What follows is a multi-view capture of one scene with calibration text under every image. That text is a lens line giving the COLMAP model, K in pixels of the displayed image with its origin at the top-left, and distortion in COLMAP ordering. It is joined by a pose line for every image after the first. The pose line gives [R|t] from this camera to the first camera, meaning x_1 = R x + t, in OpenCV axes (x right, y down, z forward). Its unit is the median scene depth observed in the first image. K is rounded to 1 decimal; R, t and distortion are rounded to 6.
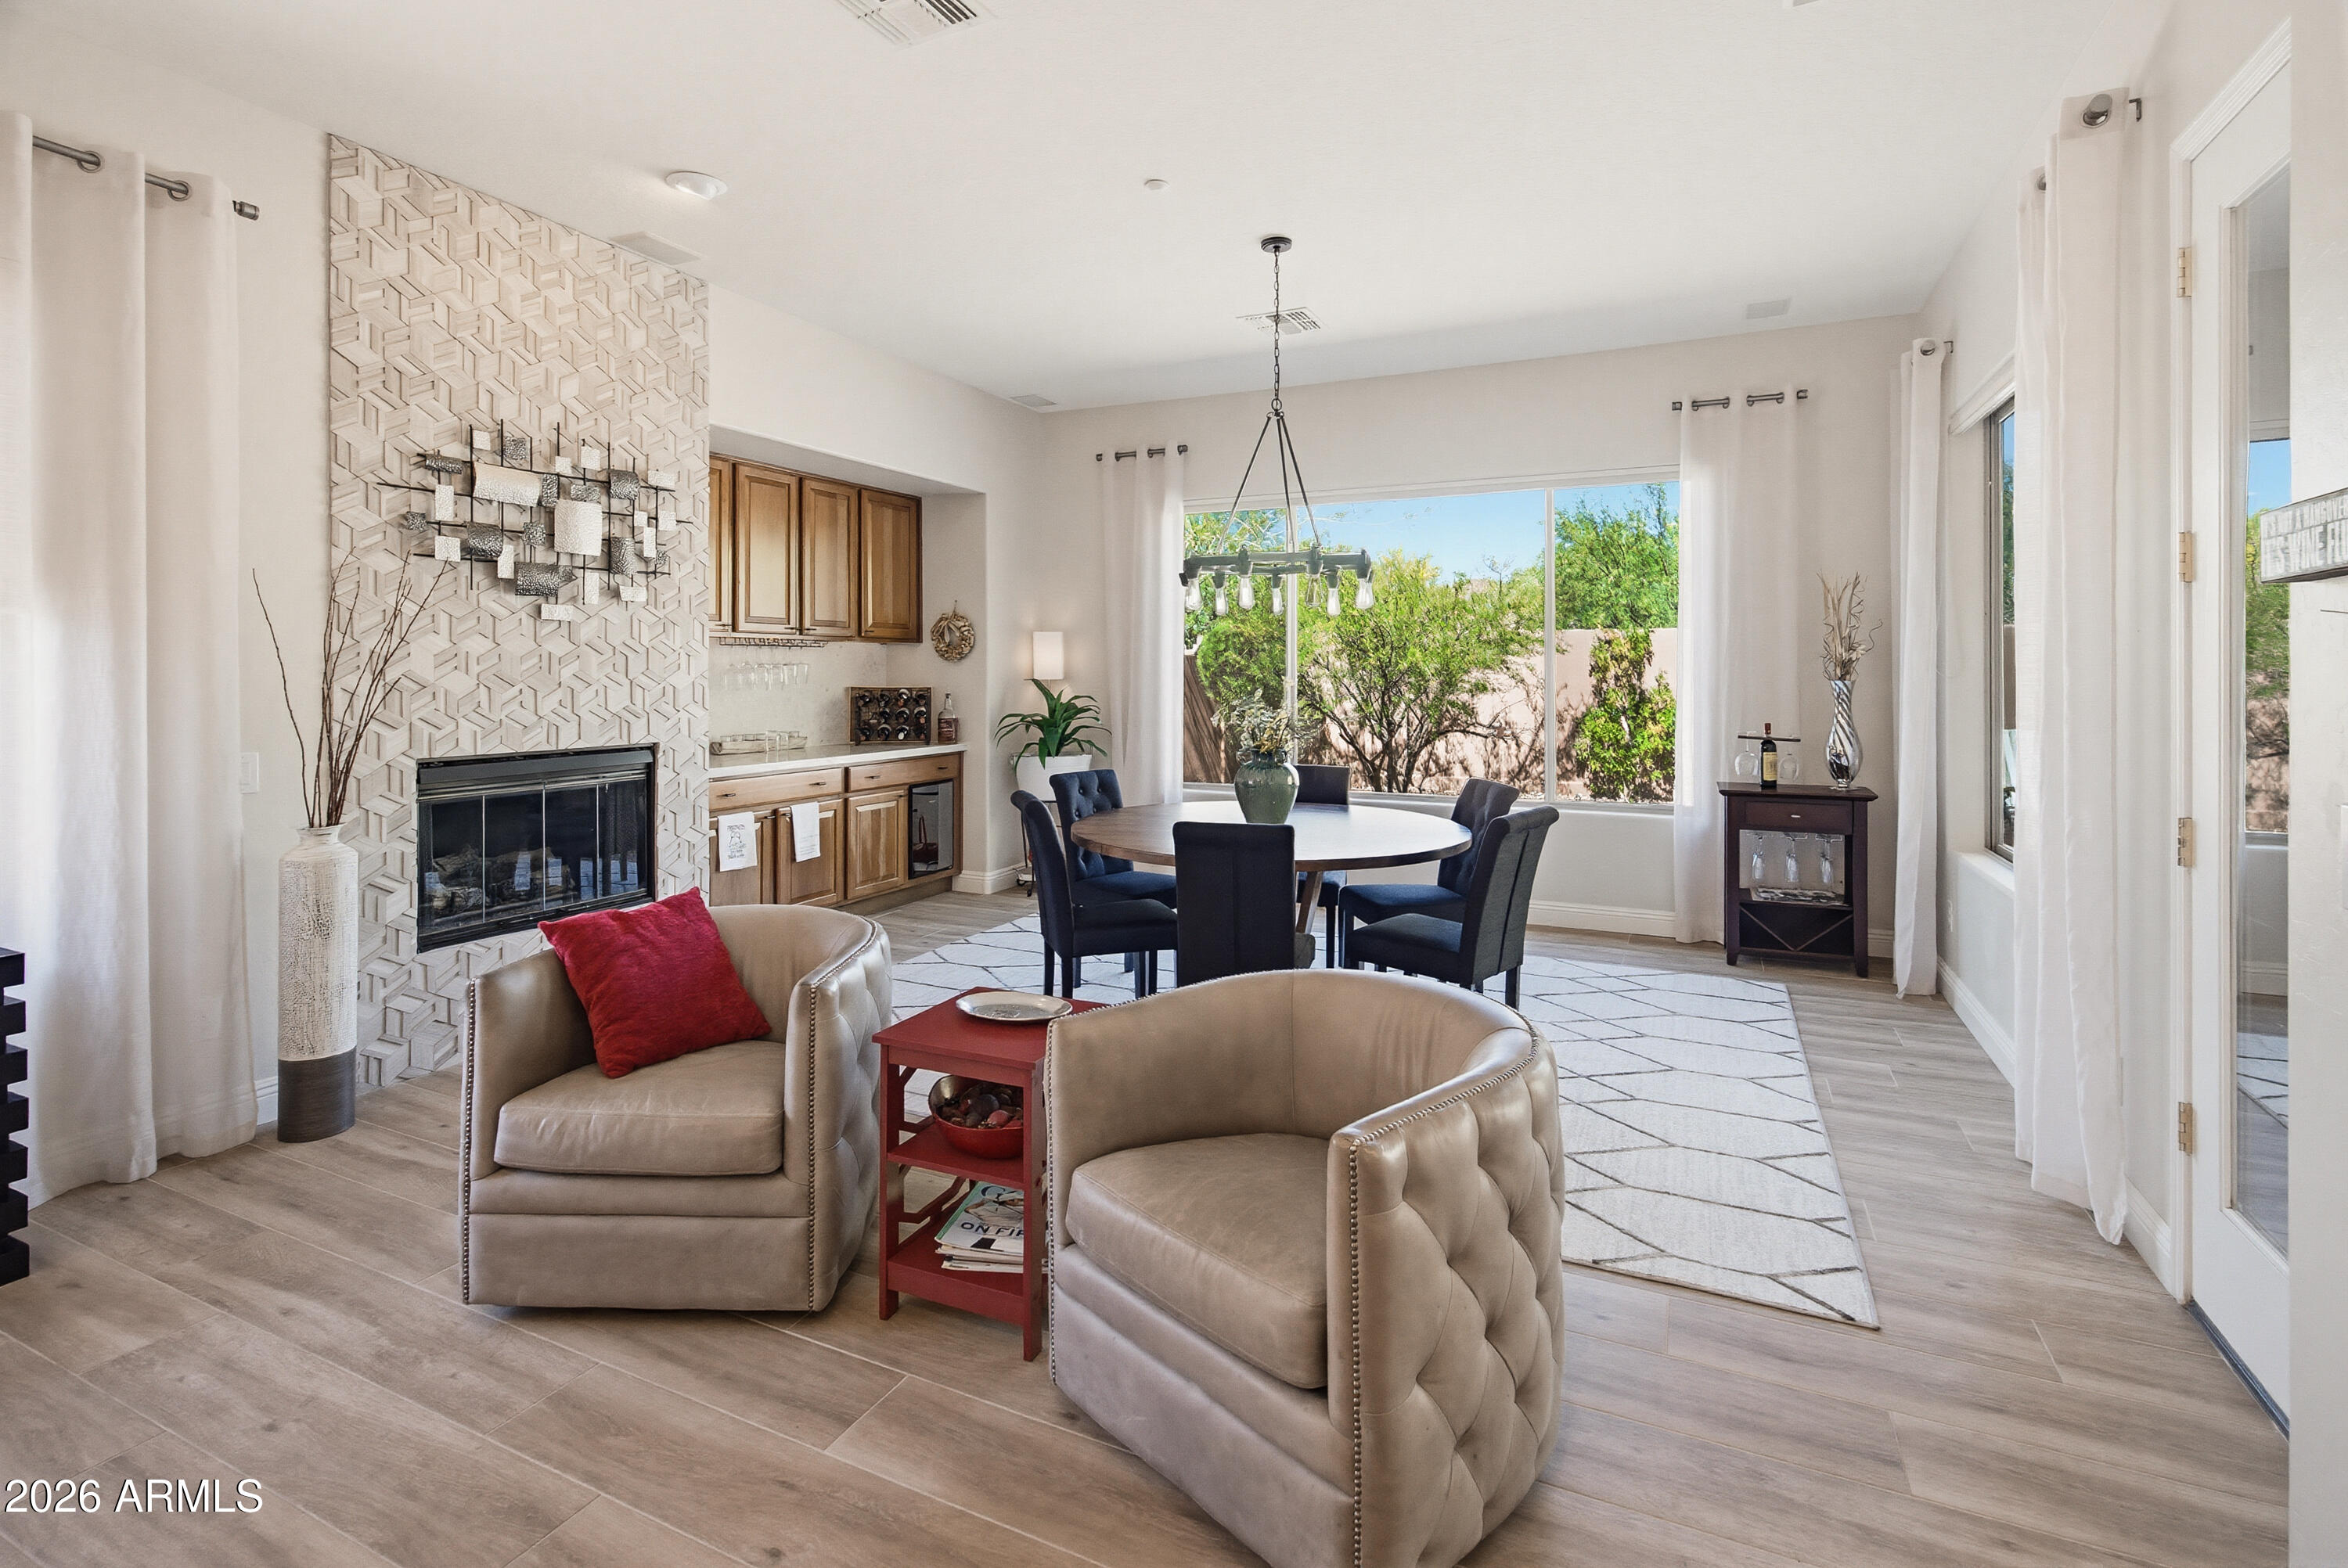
lens RADIAL K [[1088.5, 0, 1183.9], [0, 1088.5, 672.6], [0, 0, 1]] dist [0.002460, 0.000235]
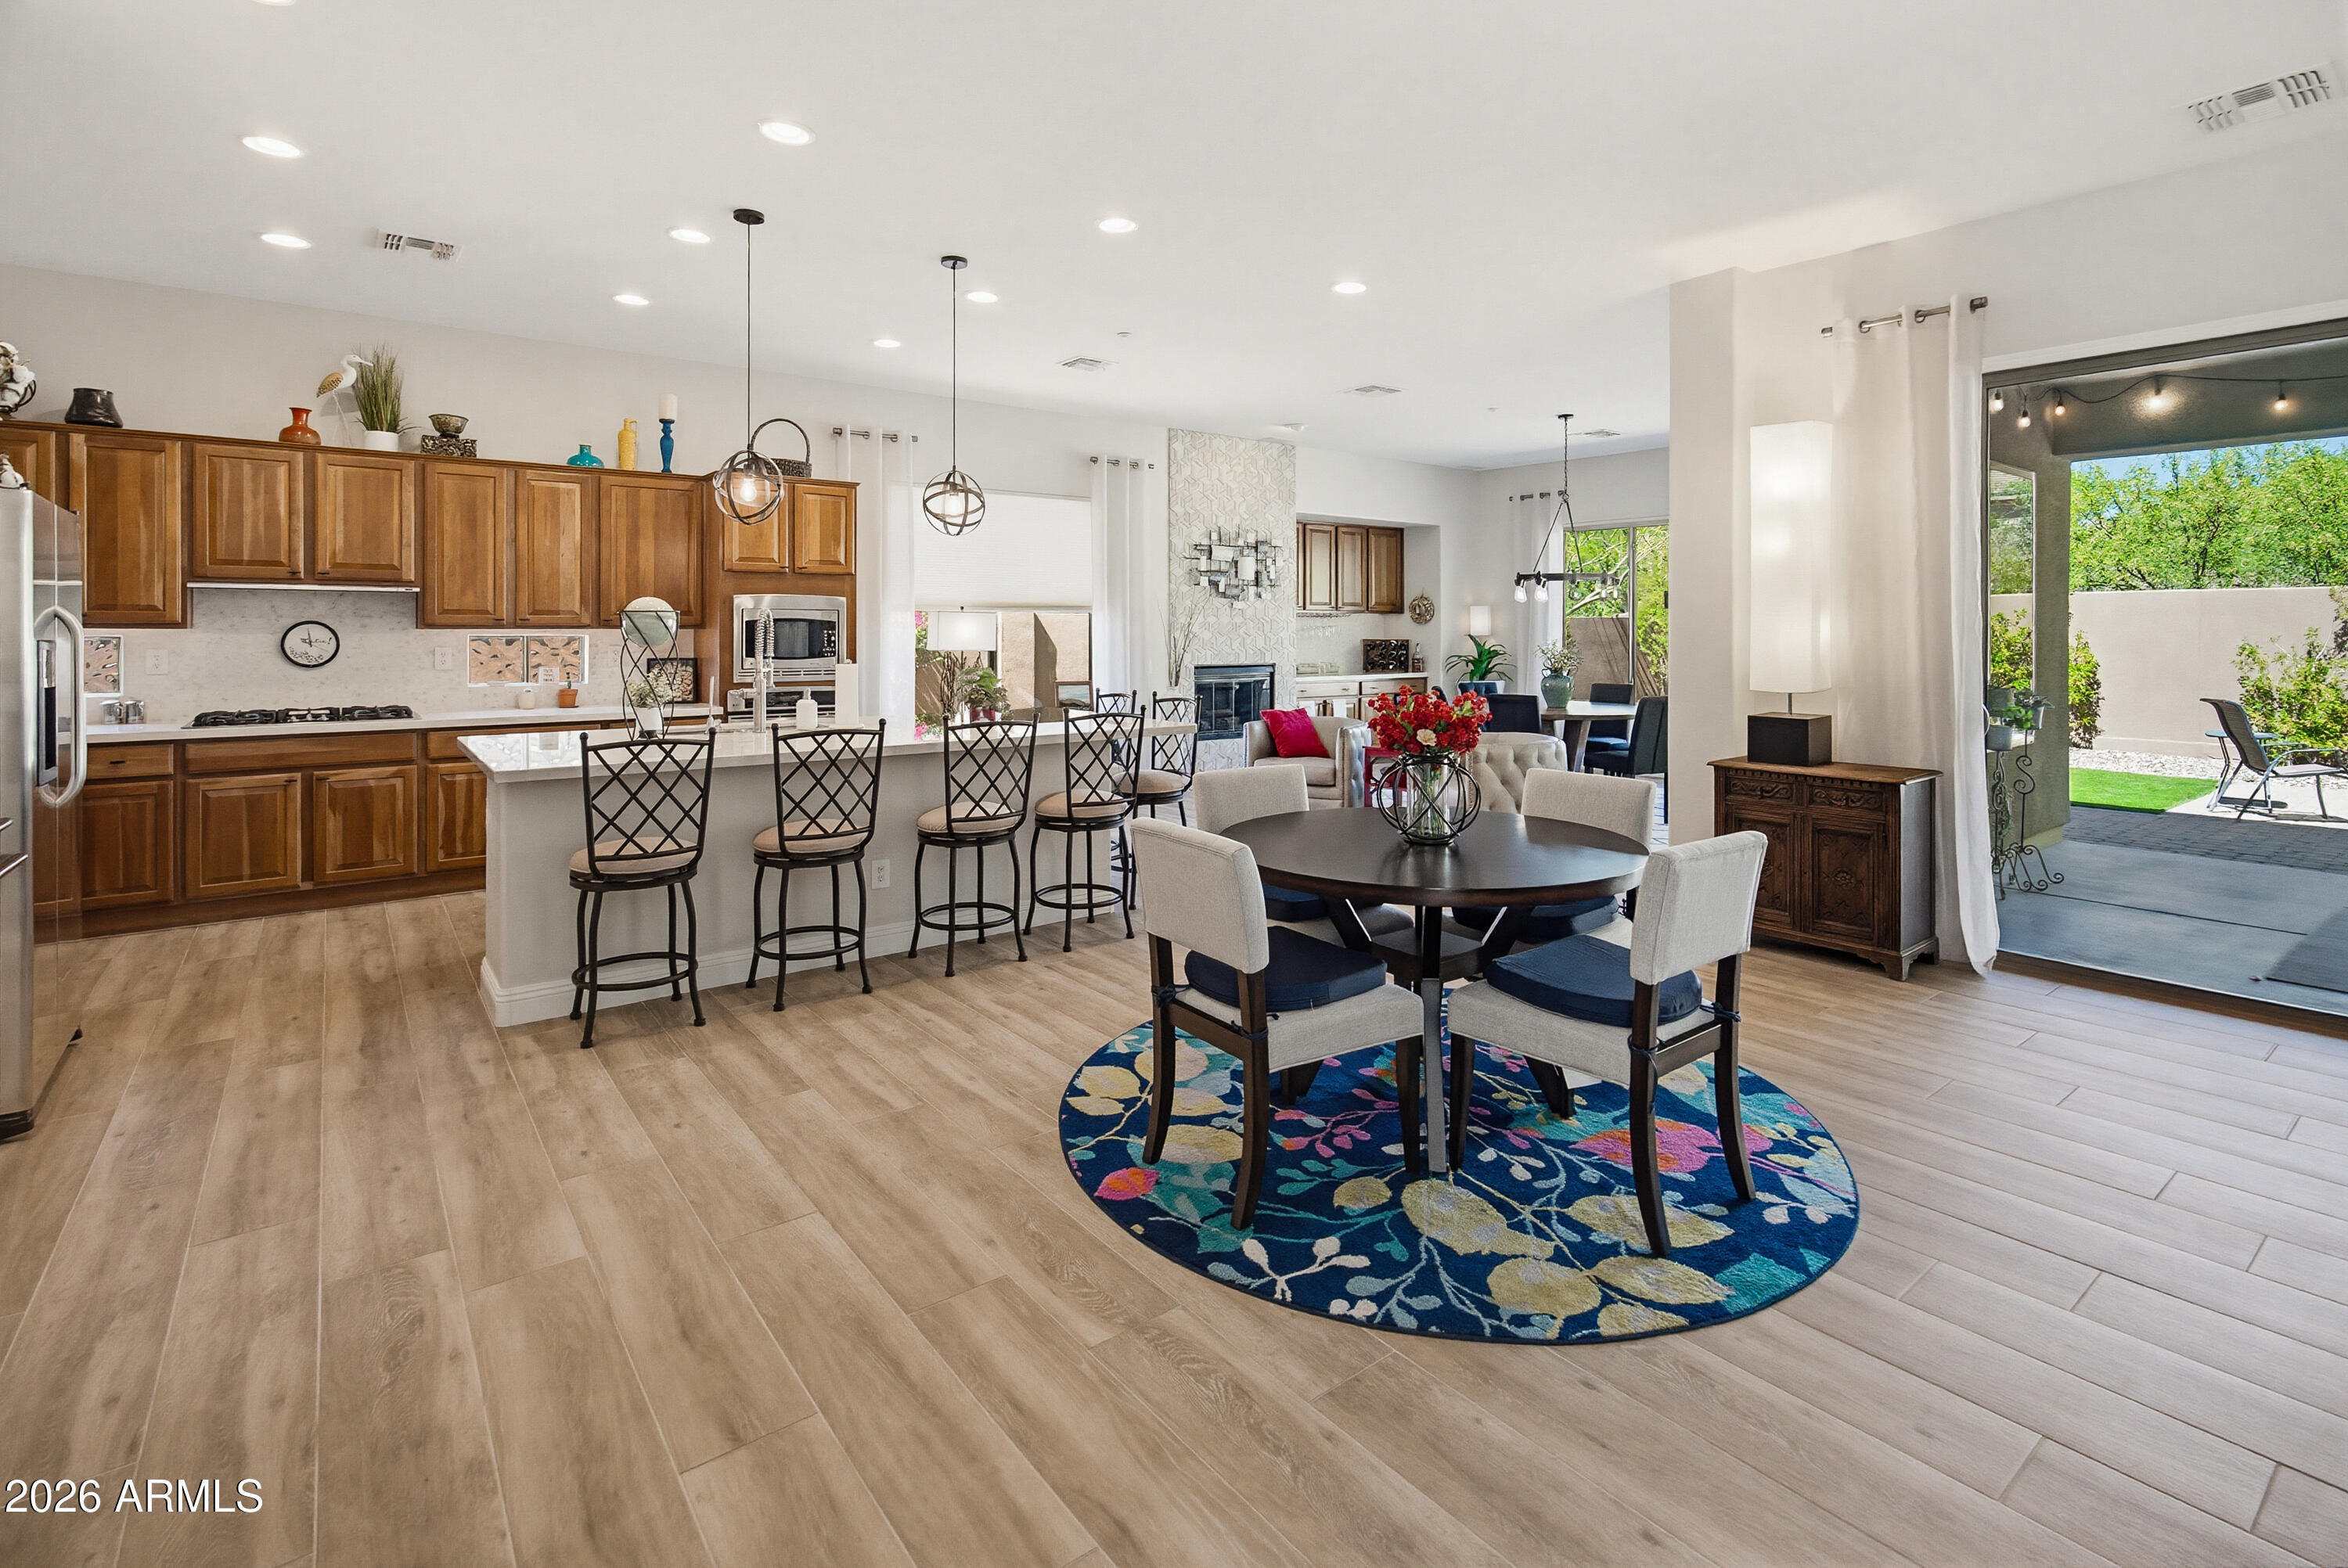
lens RADIAL K [[1095.2, 0, 1177.2], [0, 1095.2, 637.2], [0, 0, 1]] dist [0.001236, 0.000803]
pose [[0.888446, 0.001013, -0.458980, 0.376335], [0.001256, 0.999988, 0.004639, 0.002521], [0.458979, -0.004698, 0.888435, -1.118304]]
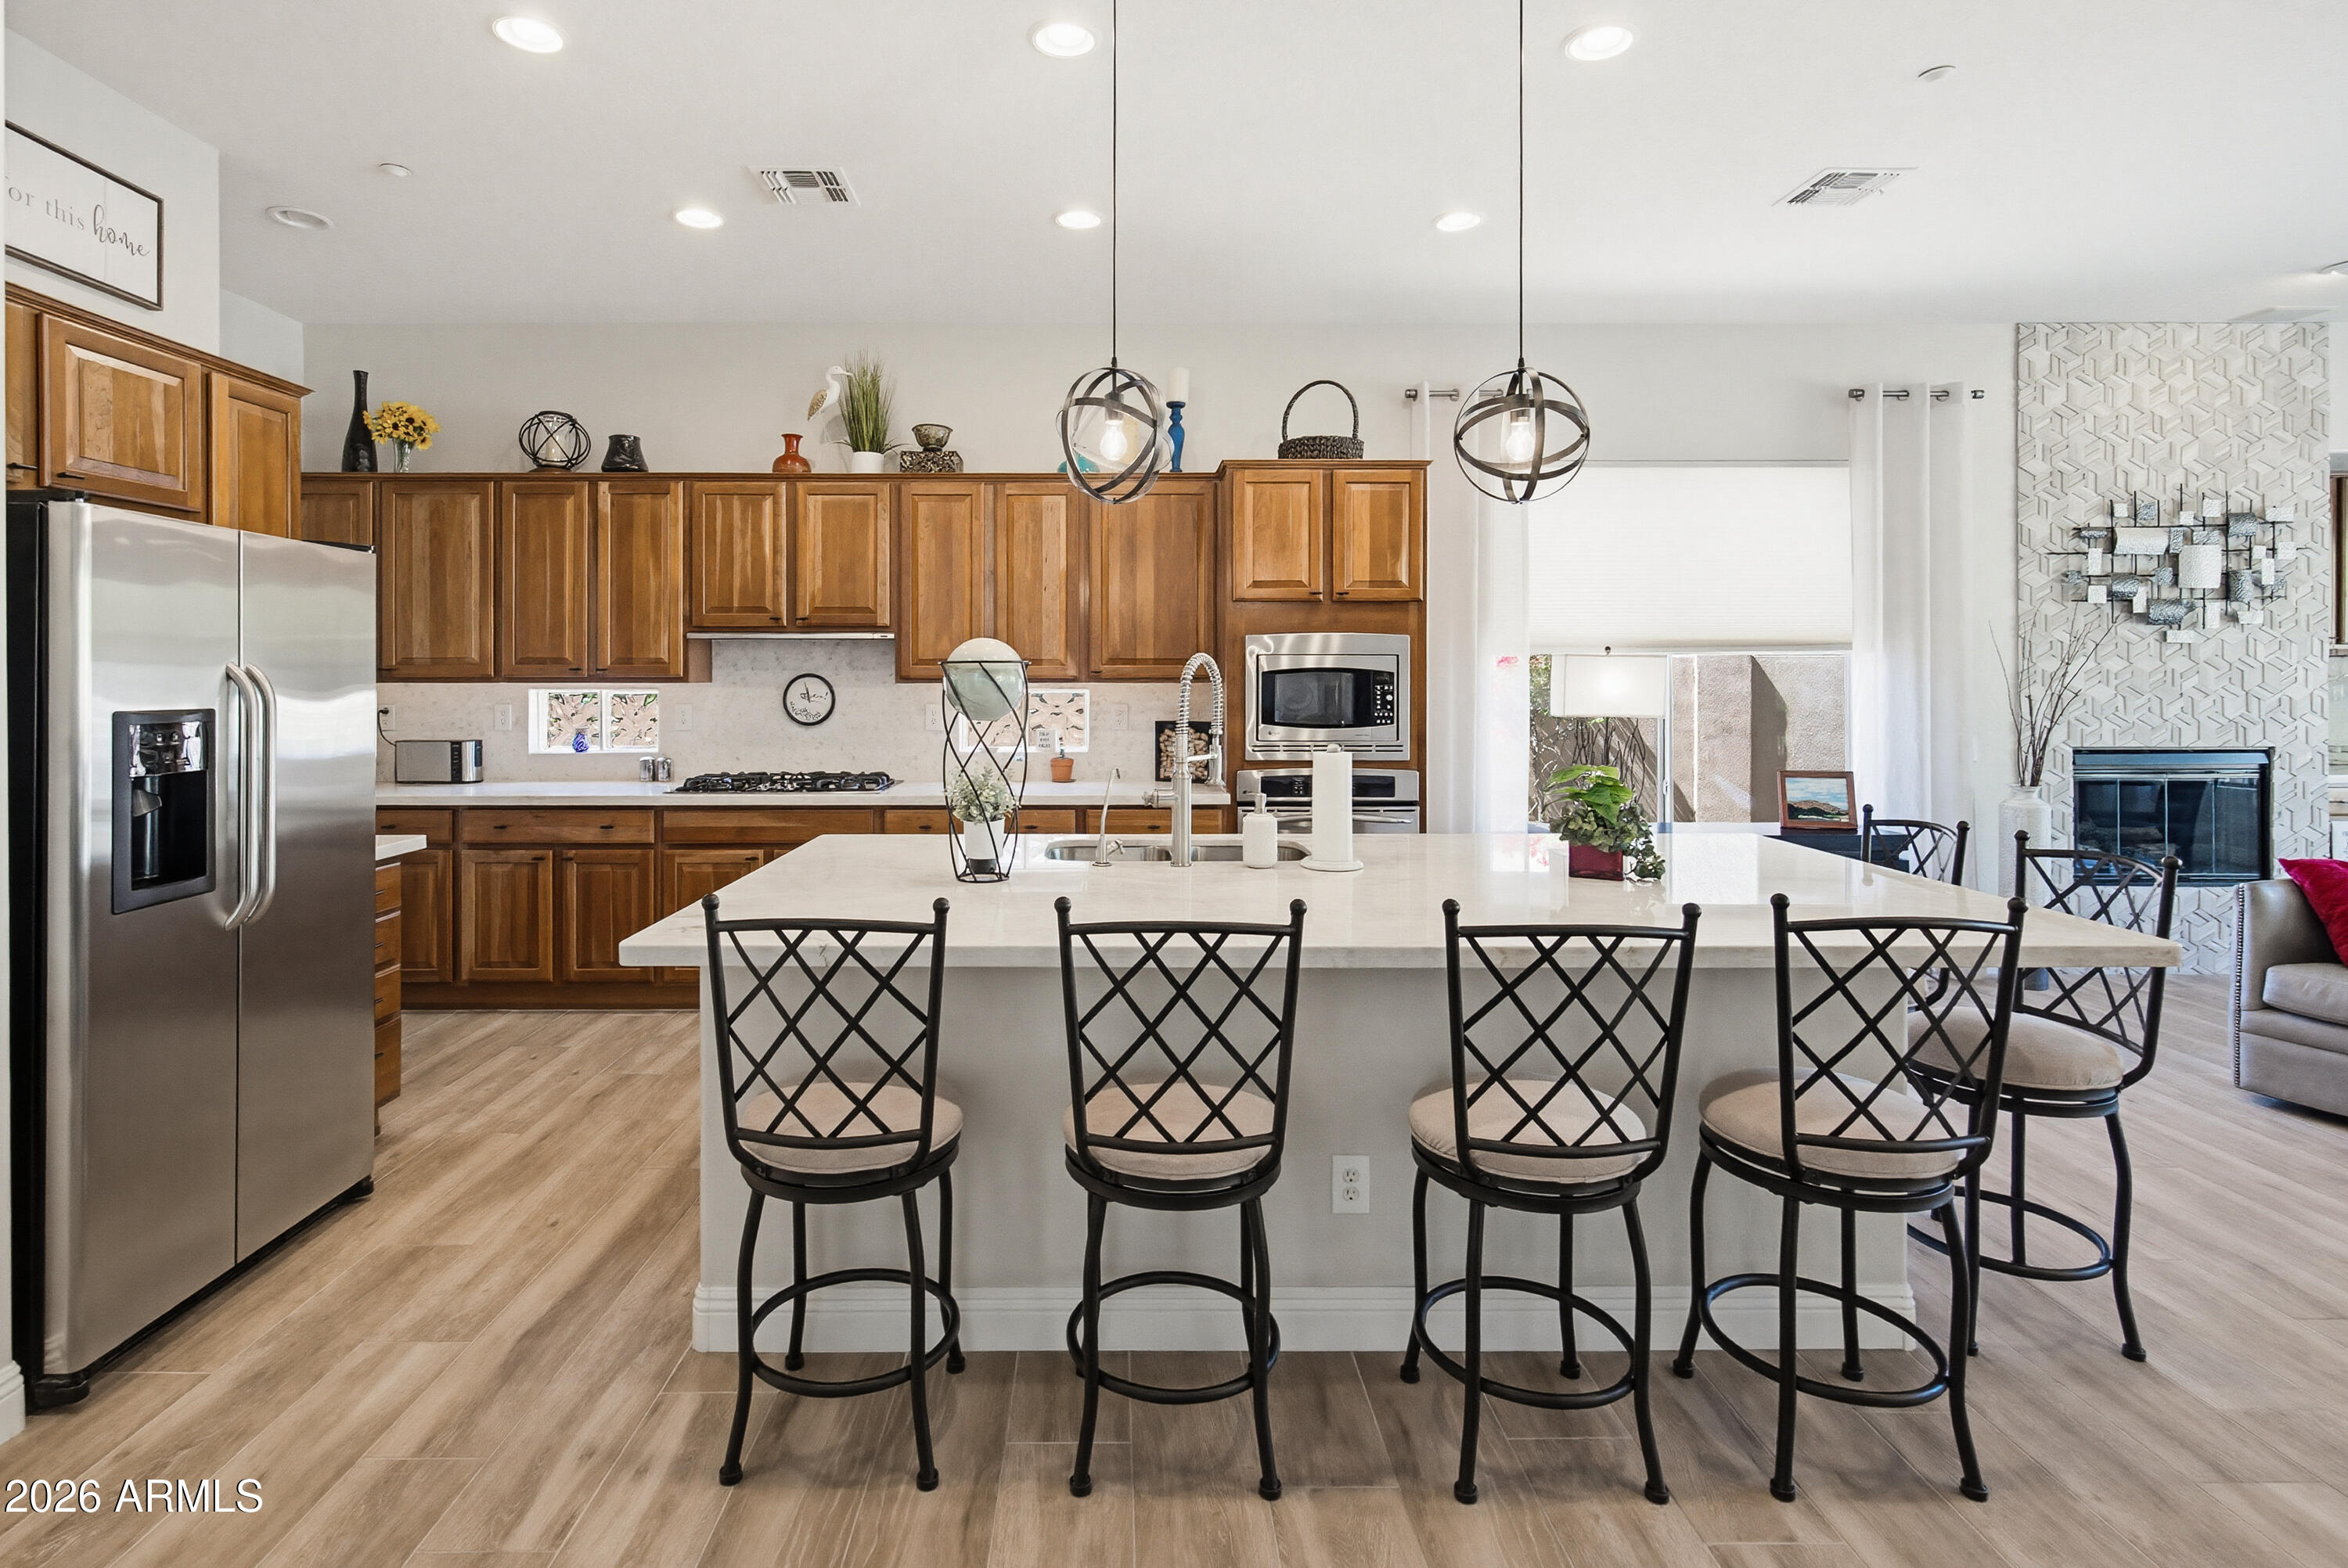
lens RADIAL K [[1125.4, 0, 1120.9], [0, 1125.4, 678.4], [0, 0, 1]] dist [0.002372, 0.000909]
pose [[0.428187, 0.001011, -0.903690, 0.069409], [0.000029, 0.999999, 0.001133, -0.008747], [0.903690, -0.000511, 0.428187, -0.626656]]
